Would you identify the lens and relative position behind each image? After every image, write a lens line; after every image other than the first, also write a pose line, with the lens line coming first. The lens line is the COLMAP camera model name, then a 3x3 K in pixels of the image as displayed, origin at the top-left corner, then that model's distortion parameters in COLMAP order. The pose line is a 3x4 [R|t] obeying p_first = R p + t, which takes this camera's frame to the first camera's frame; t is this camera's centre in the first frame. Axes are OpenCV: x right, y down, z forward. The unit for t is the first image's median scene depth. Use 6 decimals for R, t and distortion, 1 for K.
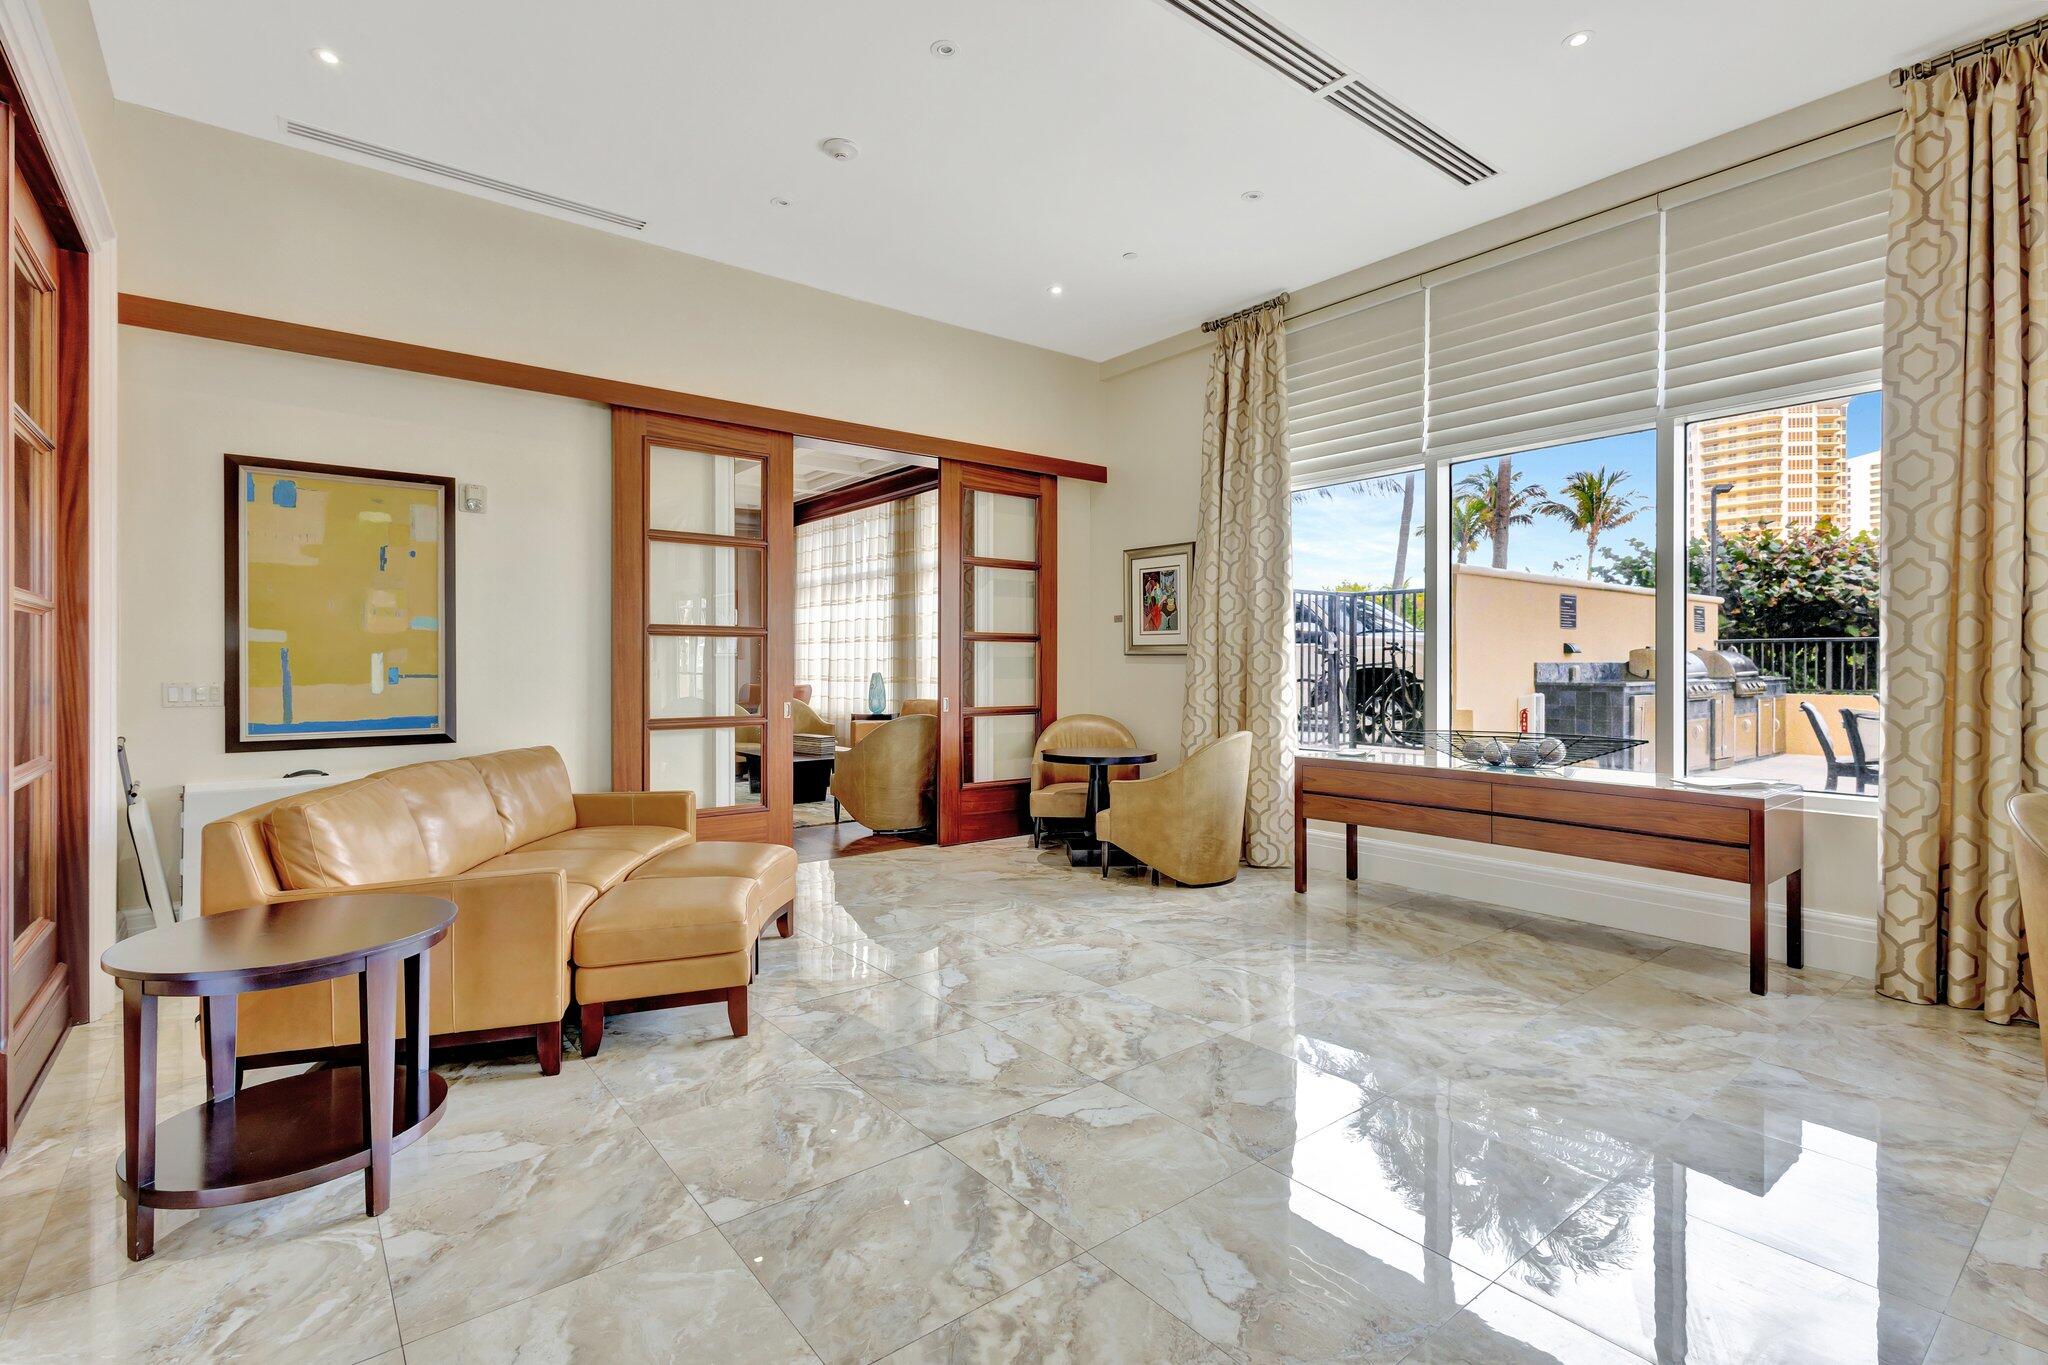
lens RADIAL K [[943.3, 0, 1024.8], [0, 943.3, 674.7], [0, 0, 1]] dist [0.000368, -0.001669]
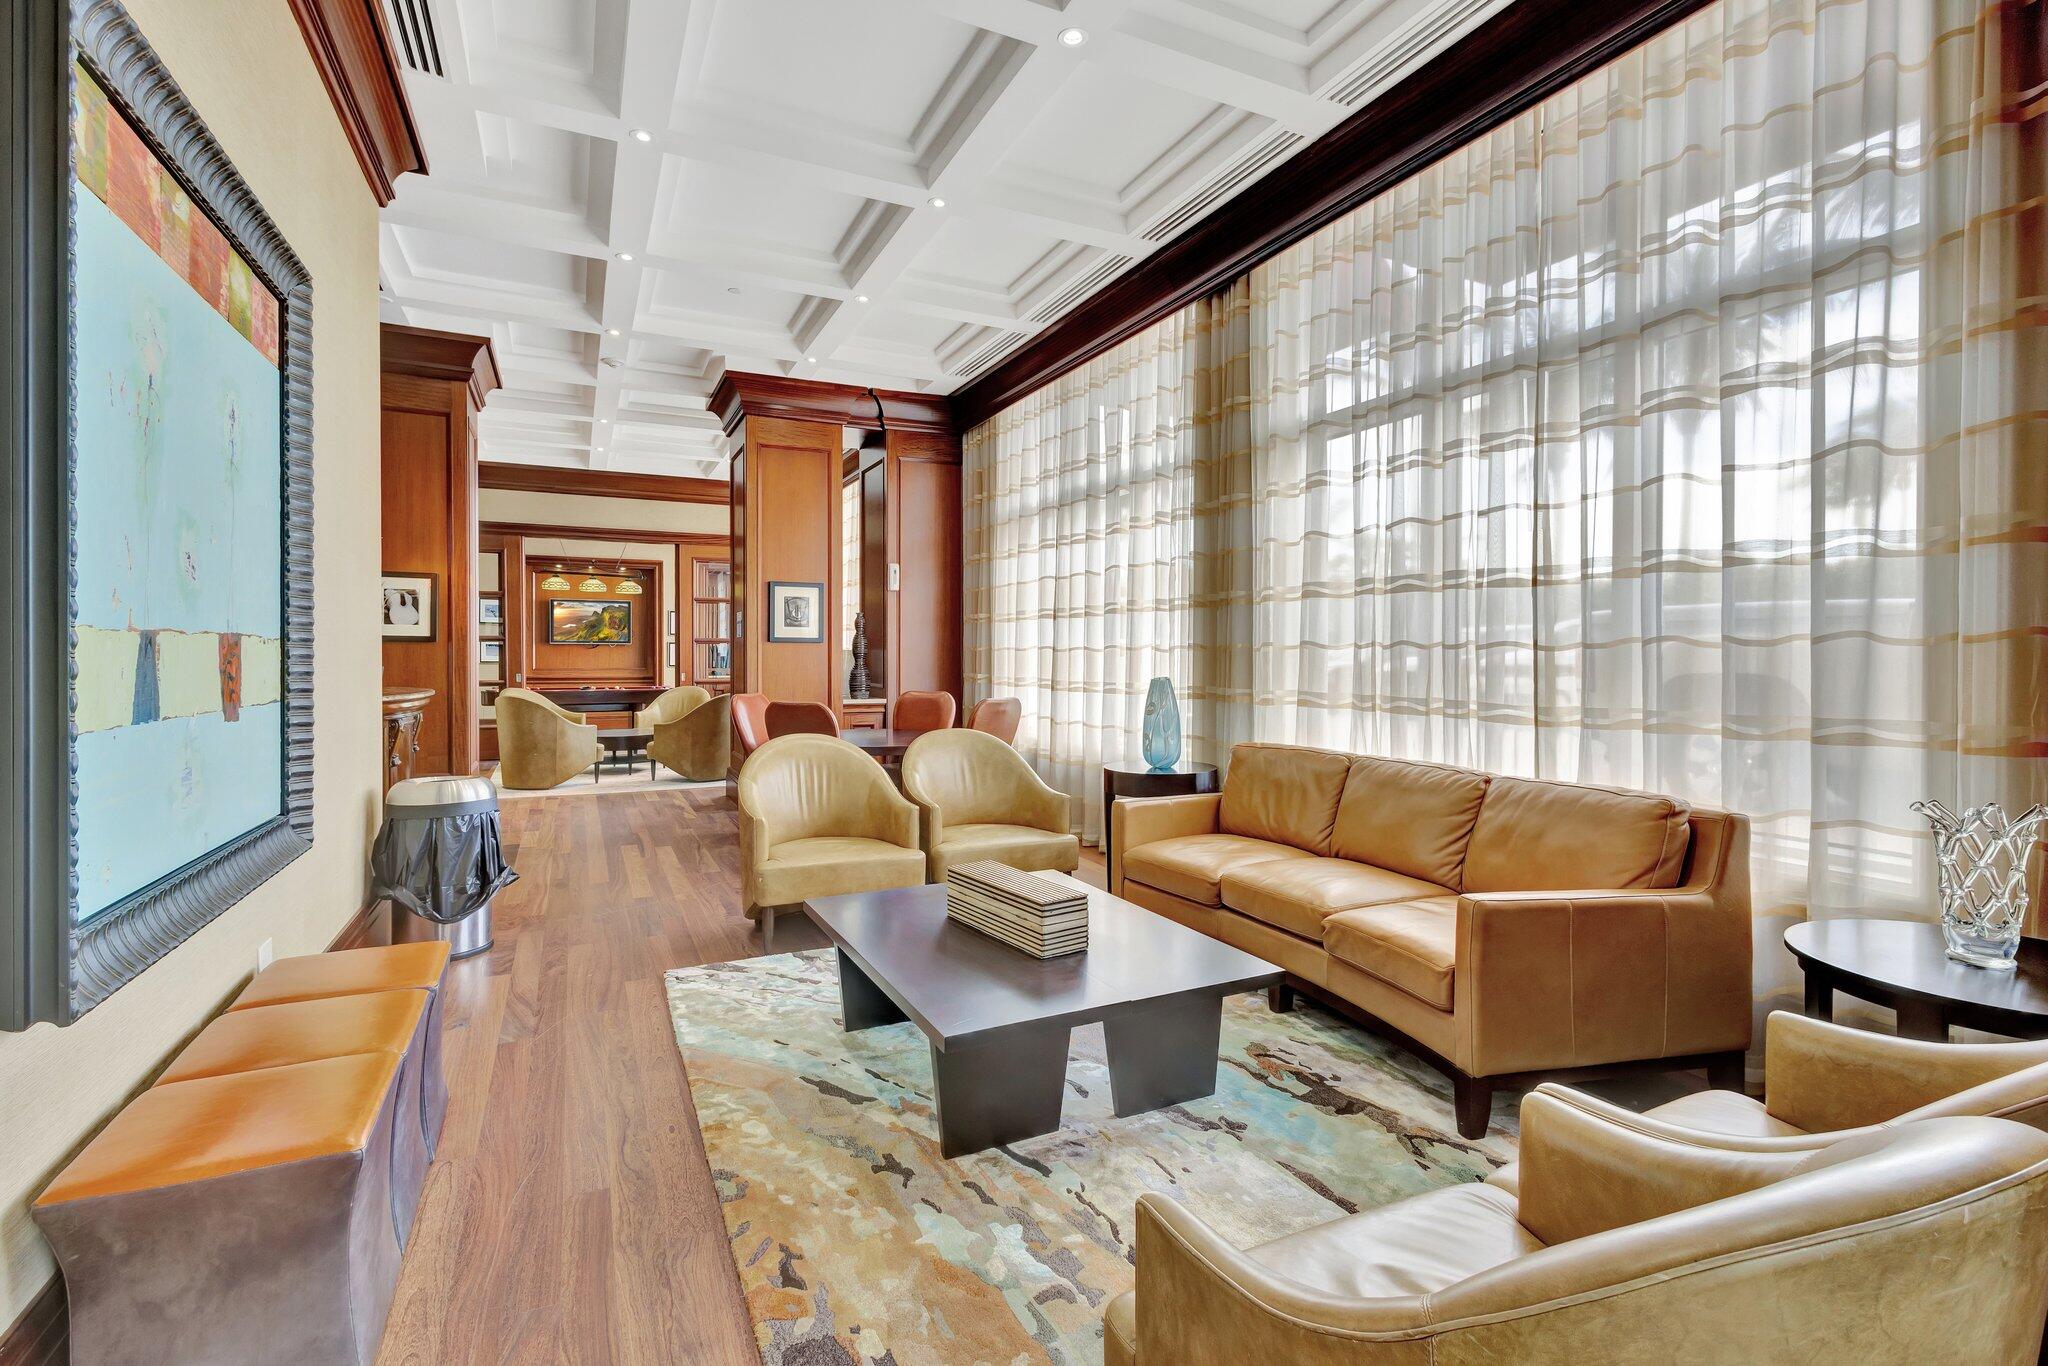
lens RADIAL K [[943.3, 0, 1029.4], [0, 943.3, 667.9], [0, 0, 1]] dist [0.000368, -0.001669]
pose [[0.976690, 0.000221, -0.214655, -0.113471], [0.000657, 0.999992, 0.004021, -0.008668], [0.214654, -0.004068, 0.976682, 0.508422]]
